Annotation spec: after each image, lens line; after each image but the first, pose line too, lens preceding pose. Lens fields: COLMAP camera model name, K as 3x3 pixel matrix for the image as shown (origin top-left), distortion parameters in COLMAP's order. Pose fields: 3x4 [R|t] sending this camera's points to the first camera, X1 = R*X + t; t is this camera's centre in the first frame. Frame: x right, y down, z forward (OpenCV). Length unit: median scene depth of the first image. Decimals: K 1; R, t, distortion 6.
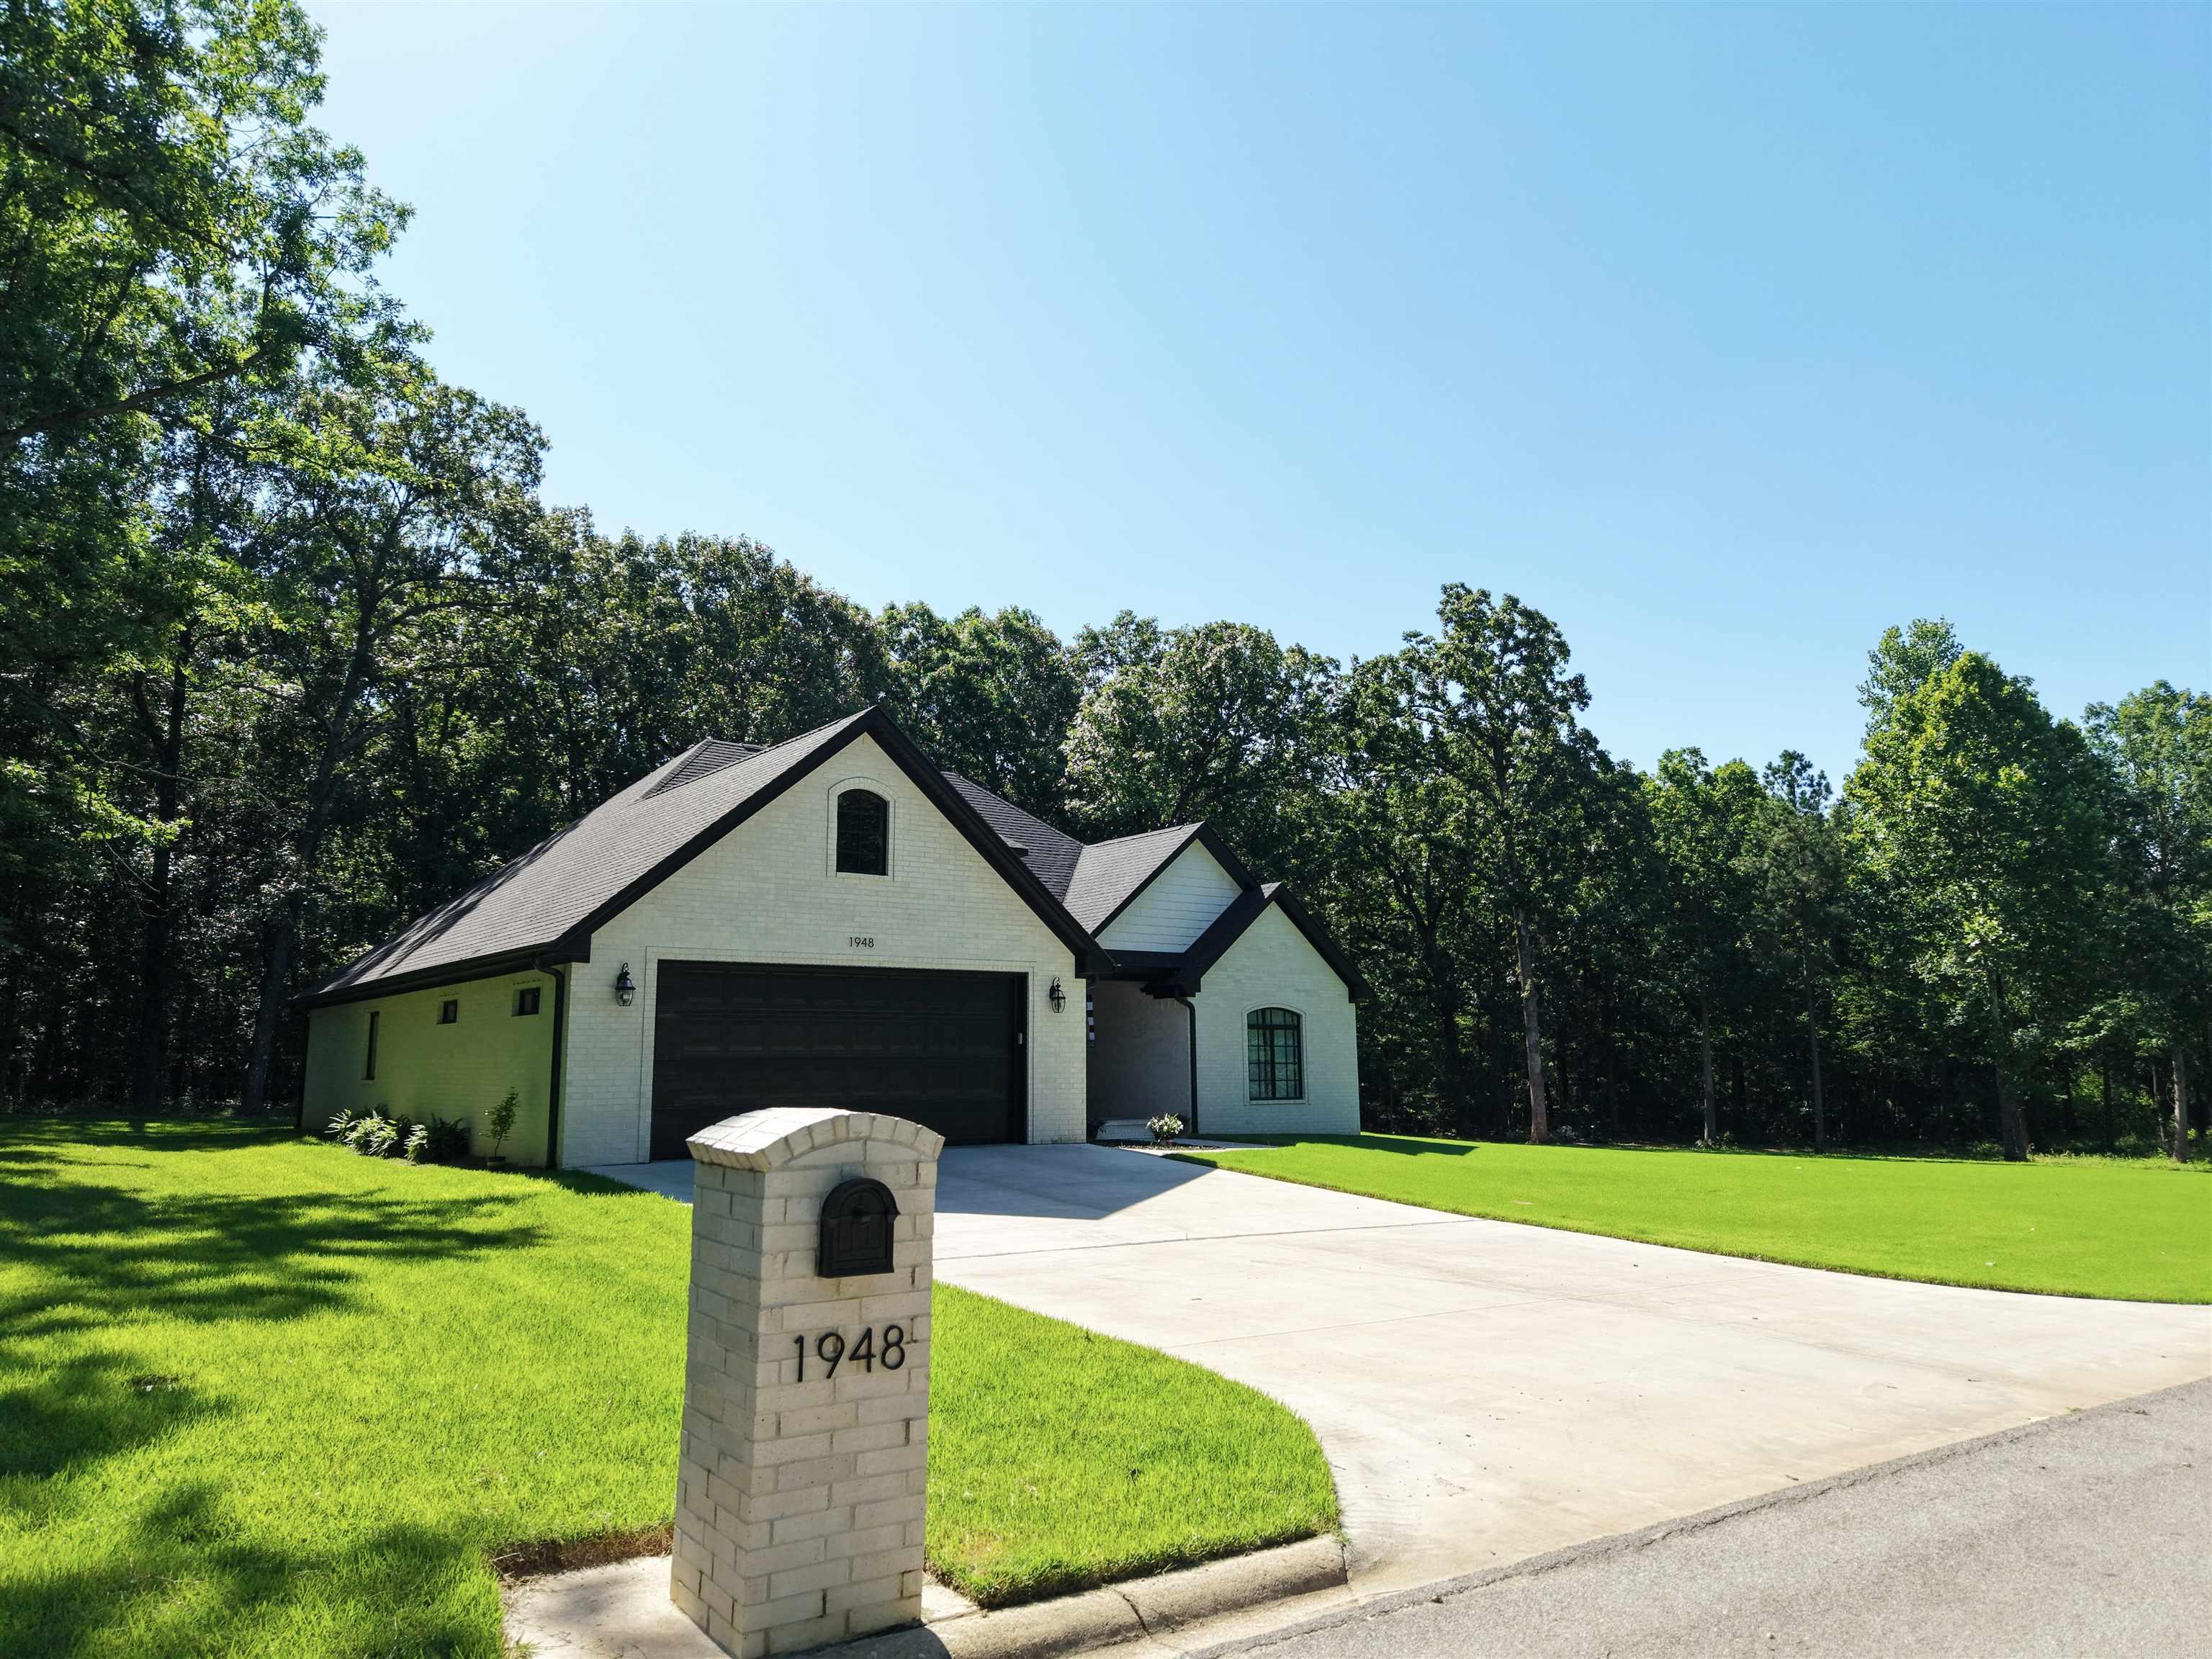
lens RADIAL K [[1466.8, 0, 1122.5], [0, 1466.8, 794.4], [0, 0, 1]] dist [0.142044, -0.243359]
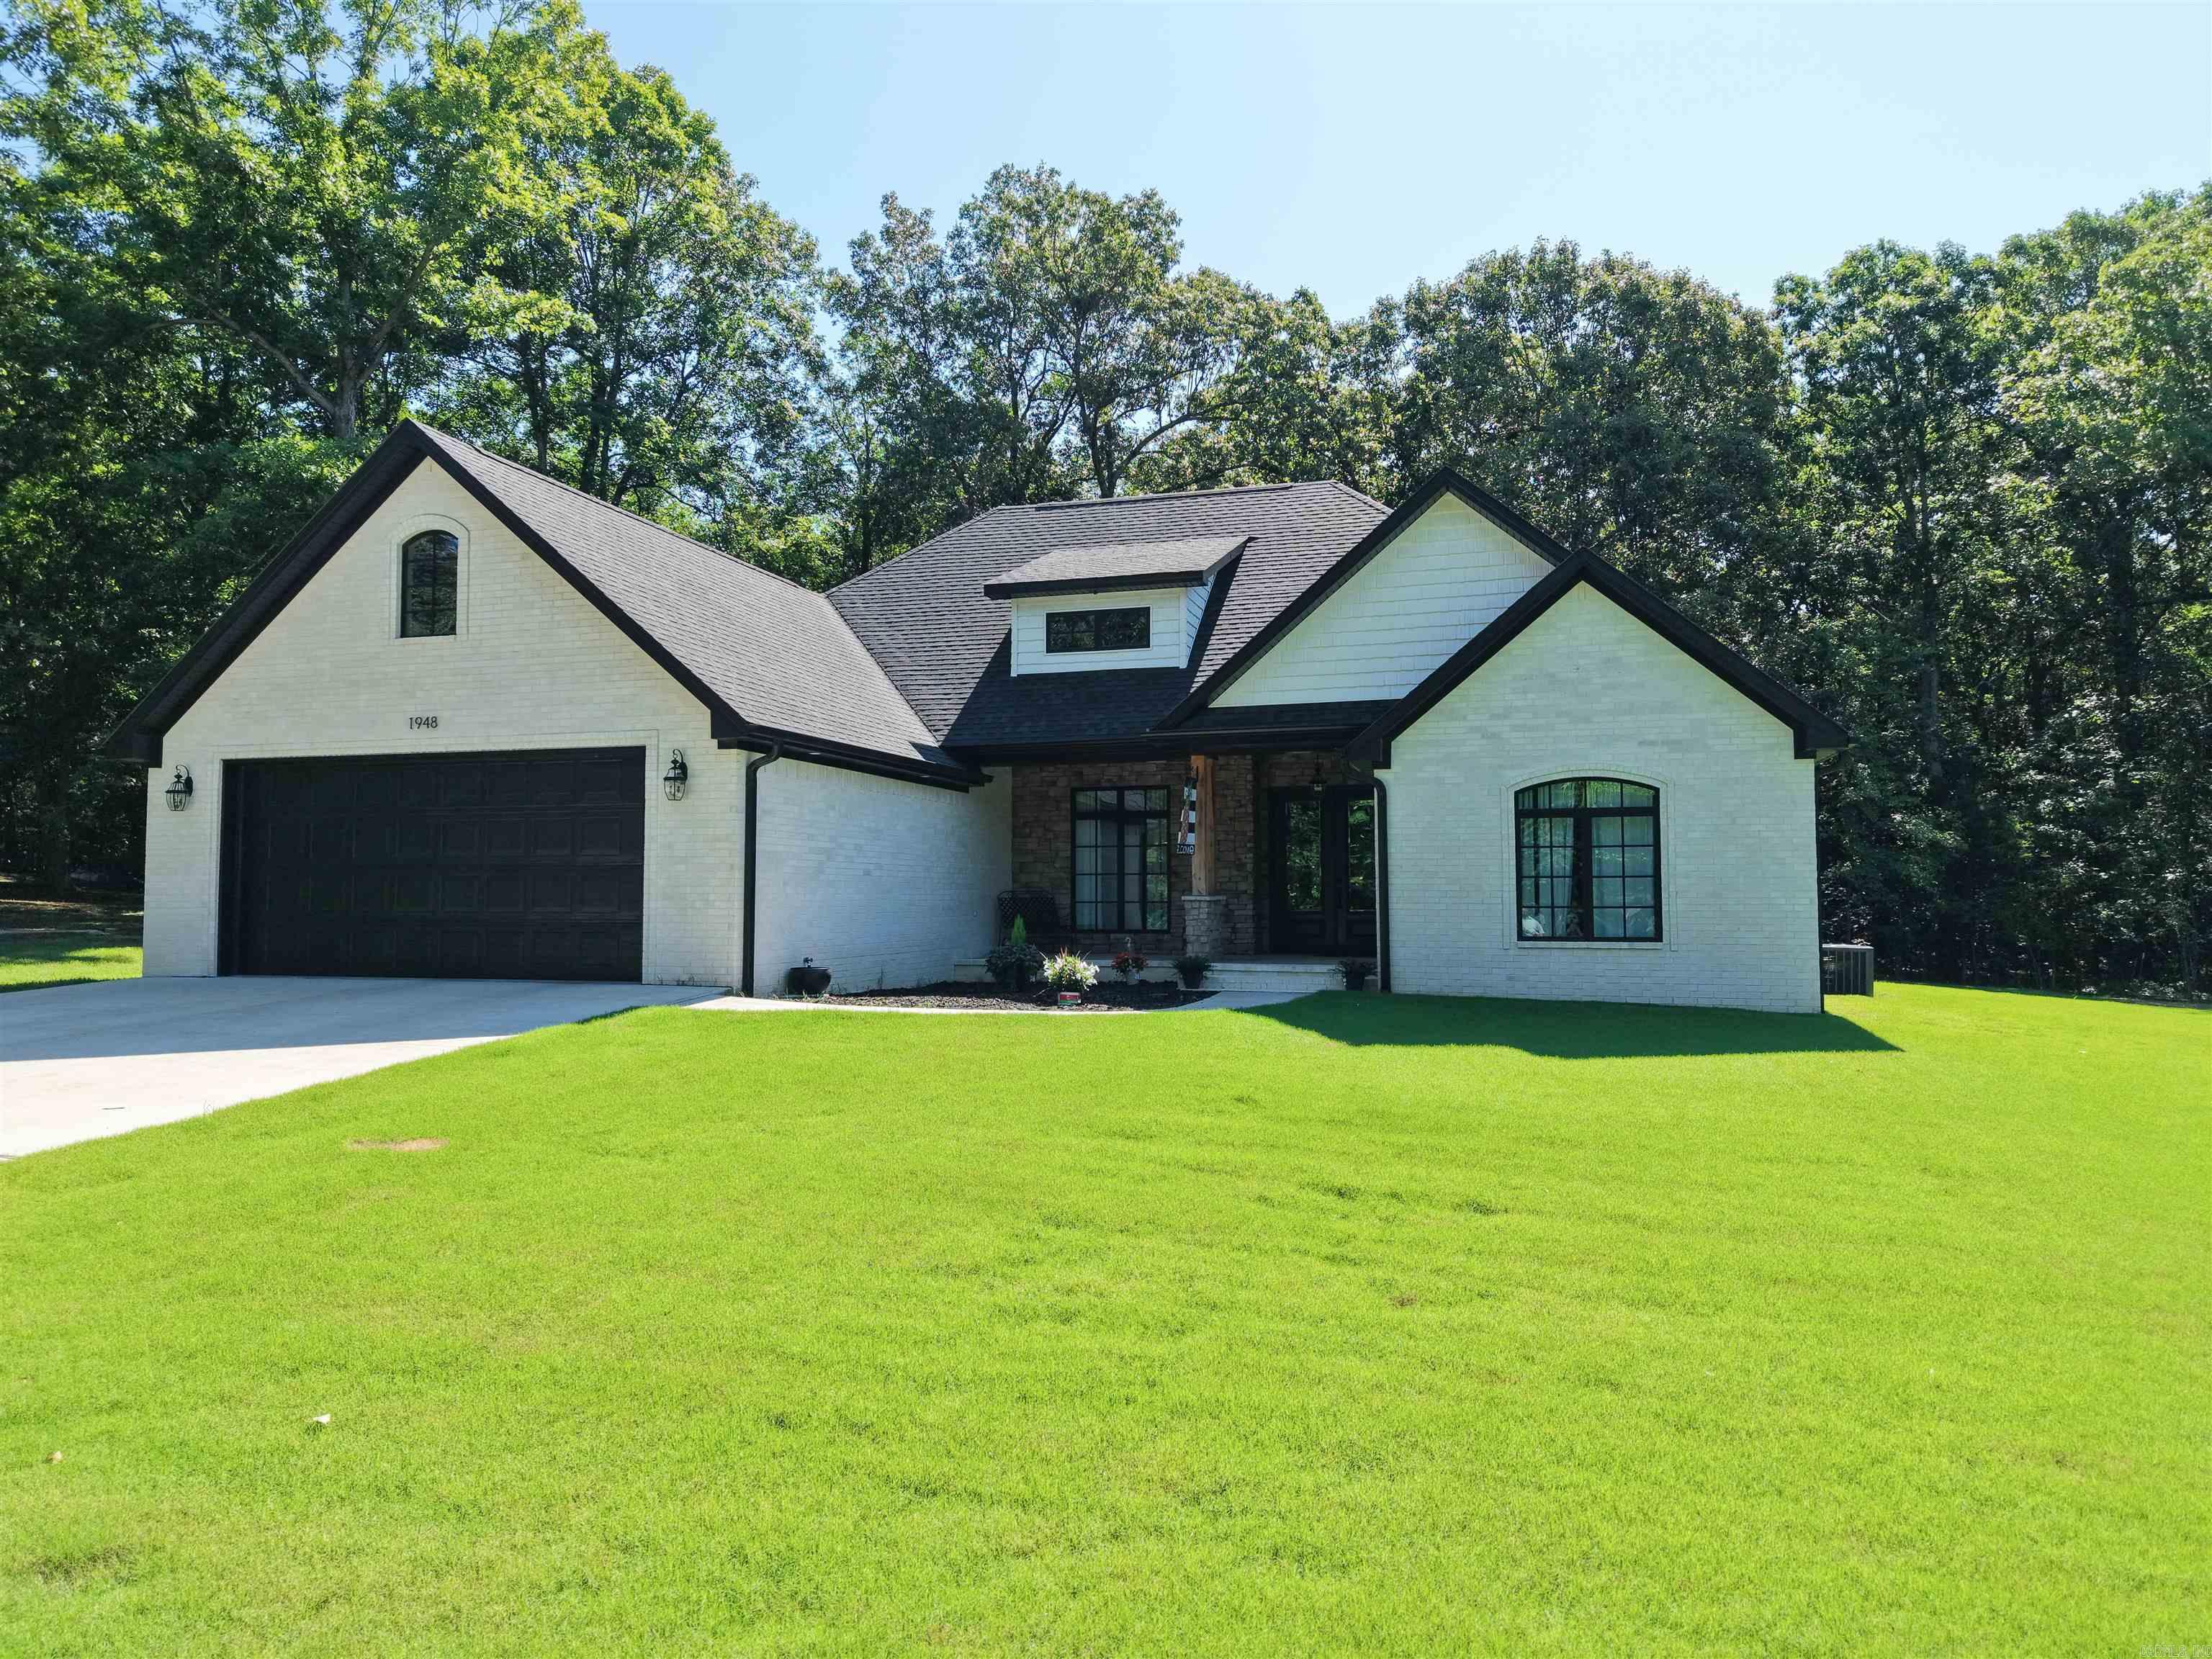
lens RADIAL K [[1464.3, 0, 1090.1], [0, 1464.3, 829.9], [0, 0, 1]] dist [0.050795, -0.048089]
pose [[0.582366, -0.038758, -0.812002, 0.226577], [0.143351, 0.988106, 0.055647, 0.055257], [0.800188, -0.148808, 0.580995, 0.274697]]
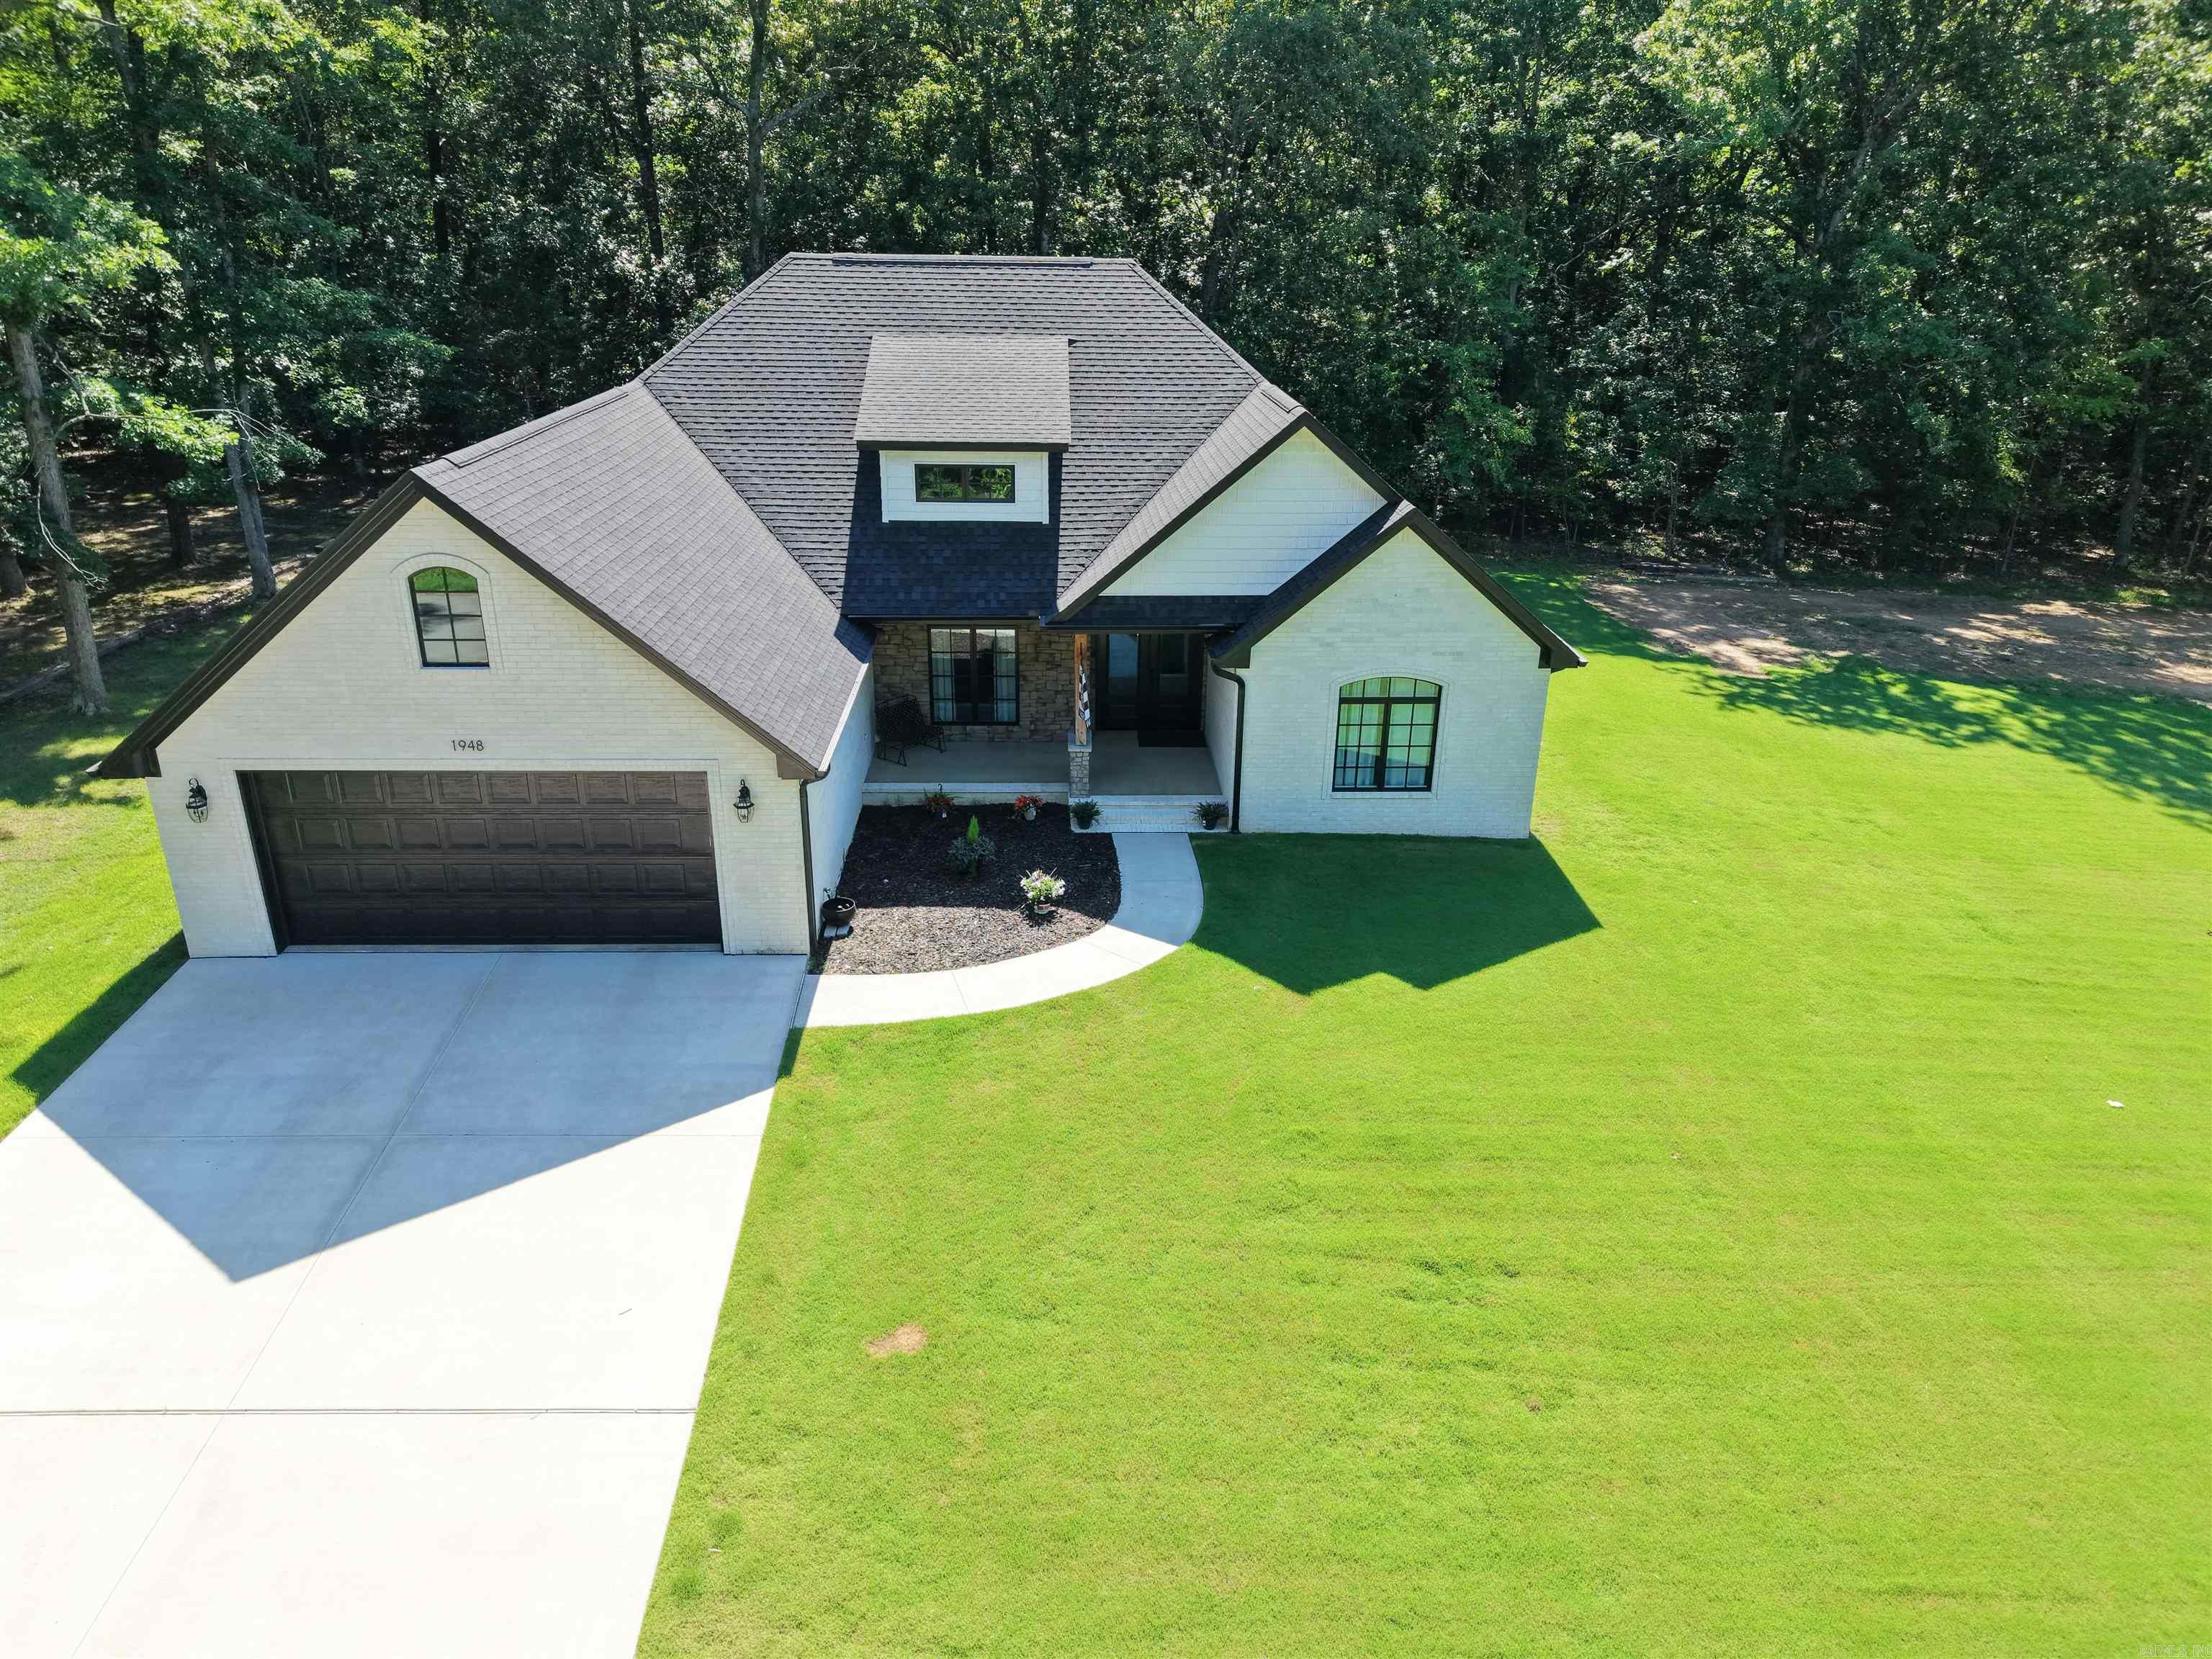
lens RADIAL K [[1473.7, 0, 1085.7], [0, 1473.7, 827.4], [0, 0, 1]] dist [0.055331, -0.047035]
pose [[0.809456, 0.235236, -0.538002, 0.200409], [0.091324, 0.854660, 0.511093, -0.091150], [0.580036, -0.462839, 0.670327, 0.203050]]
